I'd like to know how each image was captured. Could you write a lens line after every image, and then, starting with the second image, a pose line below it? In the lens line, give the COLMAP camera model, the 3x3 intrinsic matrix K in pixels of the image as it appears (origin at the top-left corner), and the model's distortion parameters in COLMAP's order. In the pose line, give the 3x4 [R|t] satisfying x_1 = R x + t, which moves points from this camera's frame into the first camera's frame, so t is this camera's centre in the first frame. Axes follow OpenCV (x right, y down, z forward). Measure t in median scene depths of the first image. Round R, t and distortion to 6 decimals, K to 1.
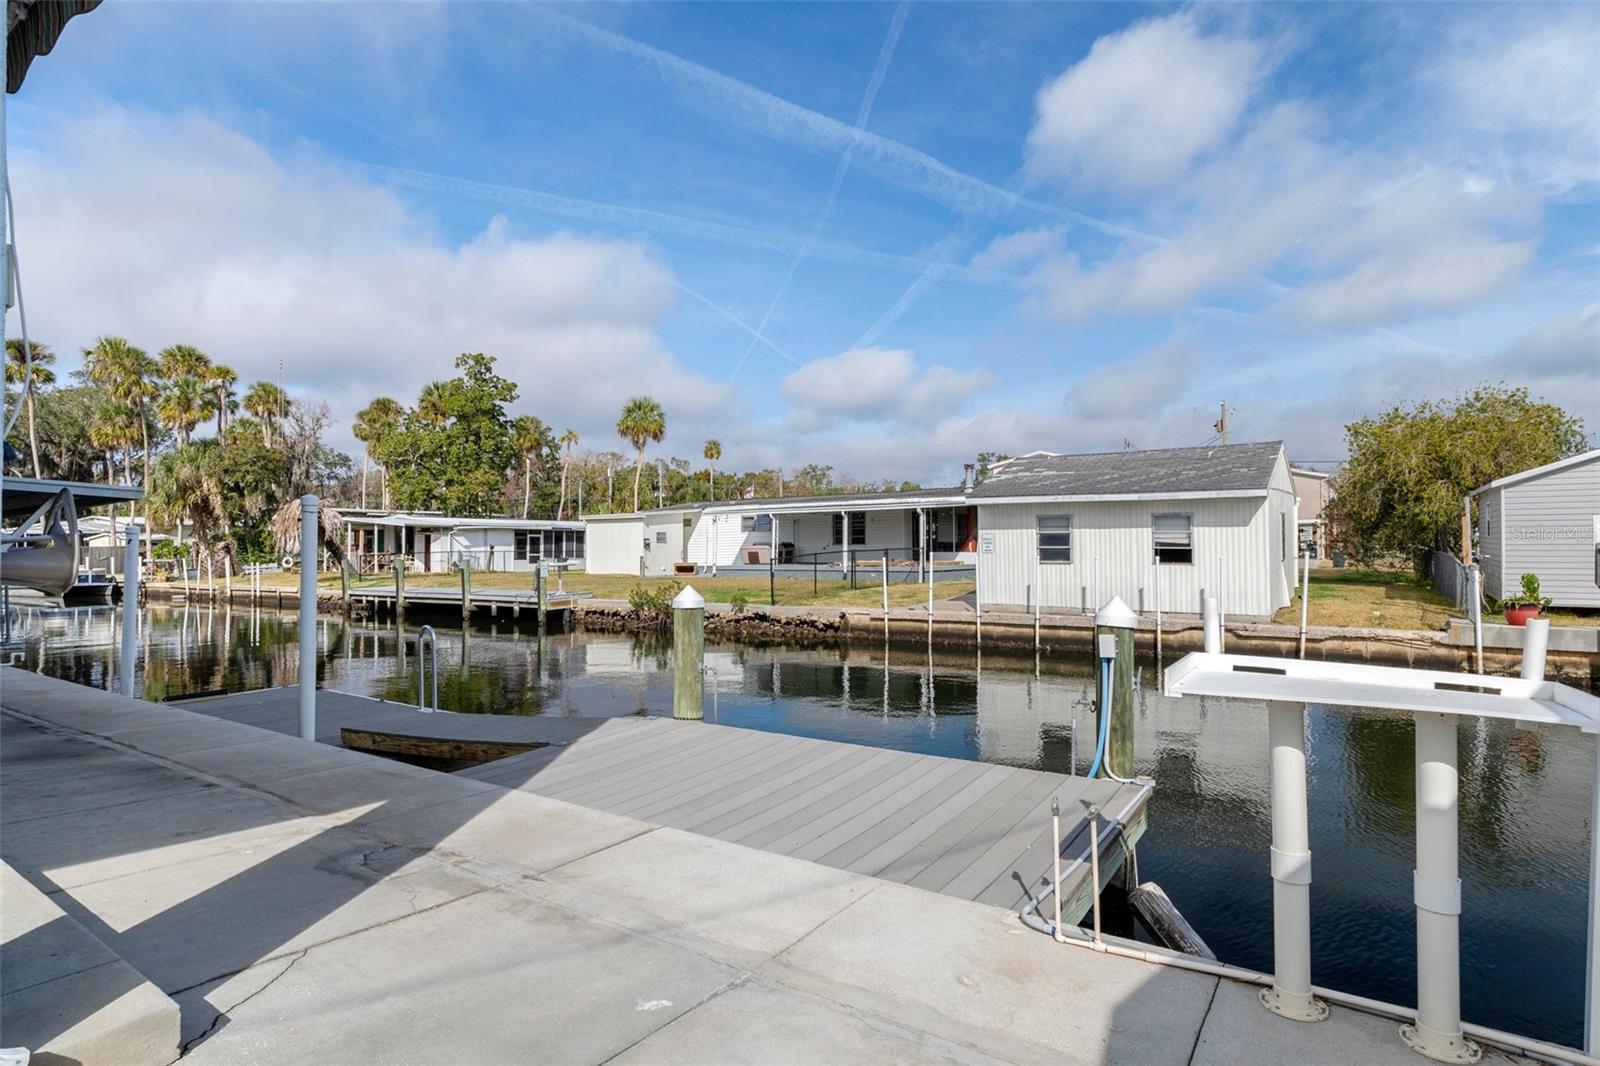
lens RADIAL K [[857.5, 0, 794.6], [0, 857.5, 521.7], [0, 0, 1]] dist [0.003658, 0.001311]
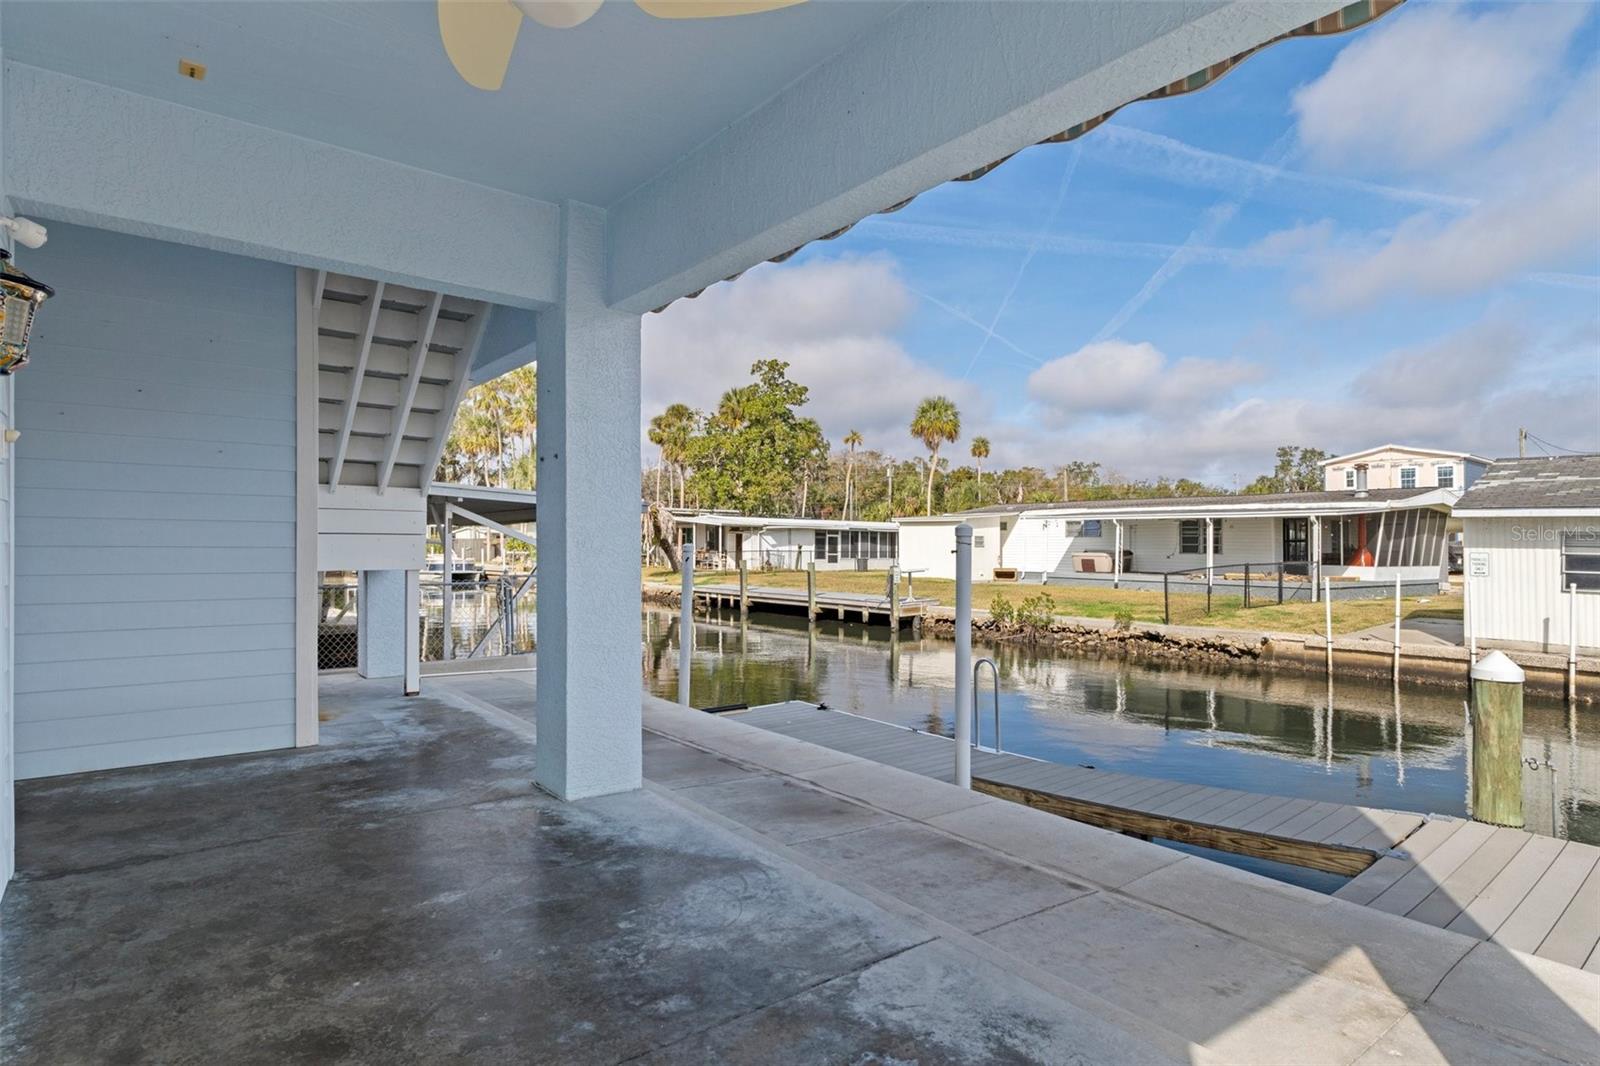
lens RADIAL K [[848.3, 0, 783.9], [0, 848.3, 529.2], [0, 0, 1]] dist [0.002444, 0.000621]
pose [[0.959380, 0.013115, -0.281812, -0.118746], [-0.009433, 0.999852, 0.014419, -0.009013], [0.281959, -0.011175, 0.959361, 0.019669]]
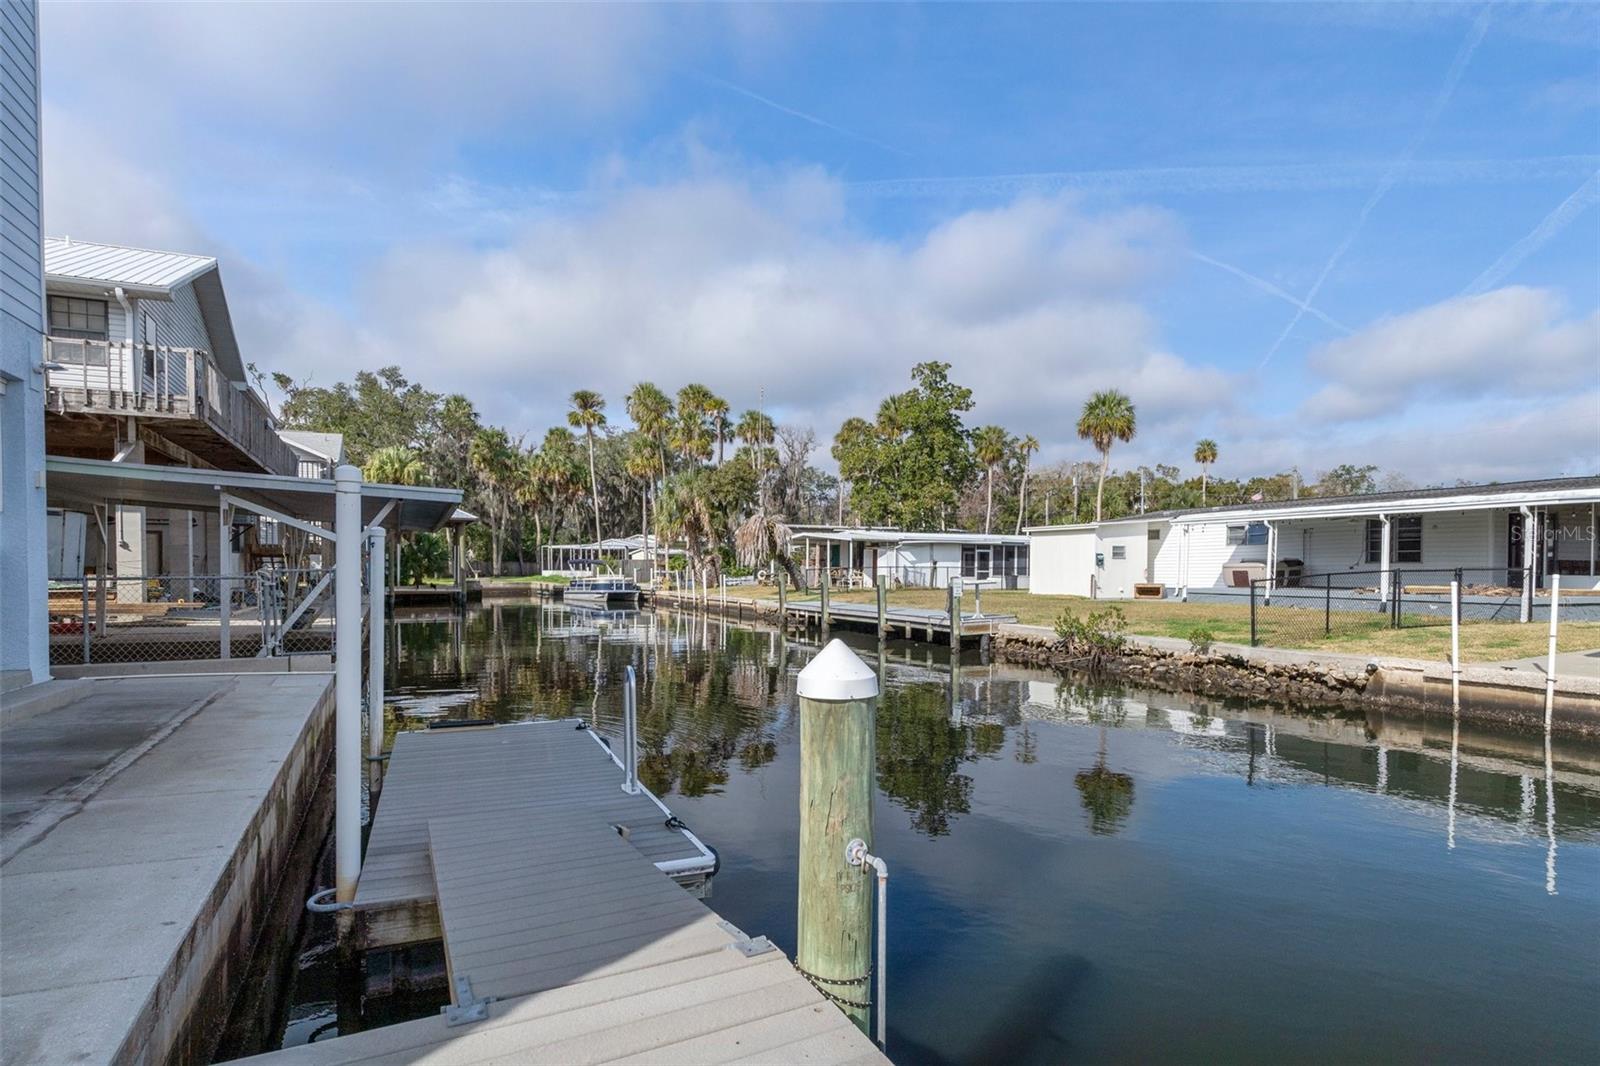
lens RADIAL K [[872.0, 0, 801.4], [0, 872.0, 571.3], [0, 0, 1]] dist [0.011811, -0.001443]
pose [[0.859254, 0.013532, -0.511370, 0.015840], [0.005314, 0.999360, 0.035375, 0.006409], [0.511521, -0.033113, 0.858632, 0.145250]]
